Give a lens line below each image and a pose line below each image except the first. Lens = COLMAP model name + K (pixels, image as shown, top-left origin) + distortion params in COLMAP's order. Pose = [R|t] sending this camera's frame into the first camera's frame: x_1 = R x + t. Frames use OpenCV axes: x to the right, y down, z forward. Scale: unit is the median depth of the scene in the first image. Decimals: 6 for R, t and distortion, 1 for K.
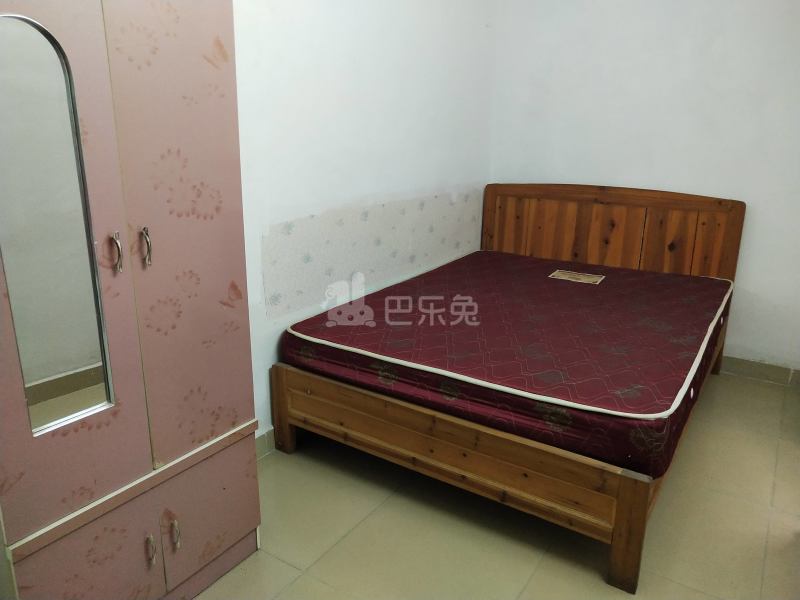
lens RADIAL K [[621.2, 0, 399.6], [0, 621.2, 299.4], [0, 0, 1]] dist [-0.027332, 0.050611]
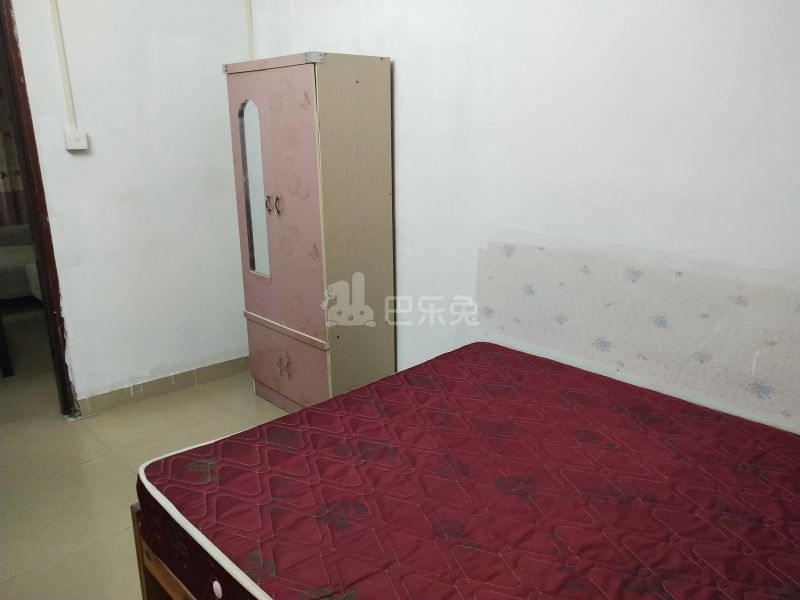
lens RADIAL K [[621.2, 0, 400.5], [0, 621.2, 300.6], [0, 0, 1]] dist [-0.027332, 0.050611]
pose [[-0.230948, 0.247330, -0.941005, 0.937776], [-0.273704, 0.911580, 0.306770, -0.344605], [0.933675, 0.328405, -0.142833, 1.162388]]
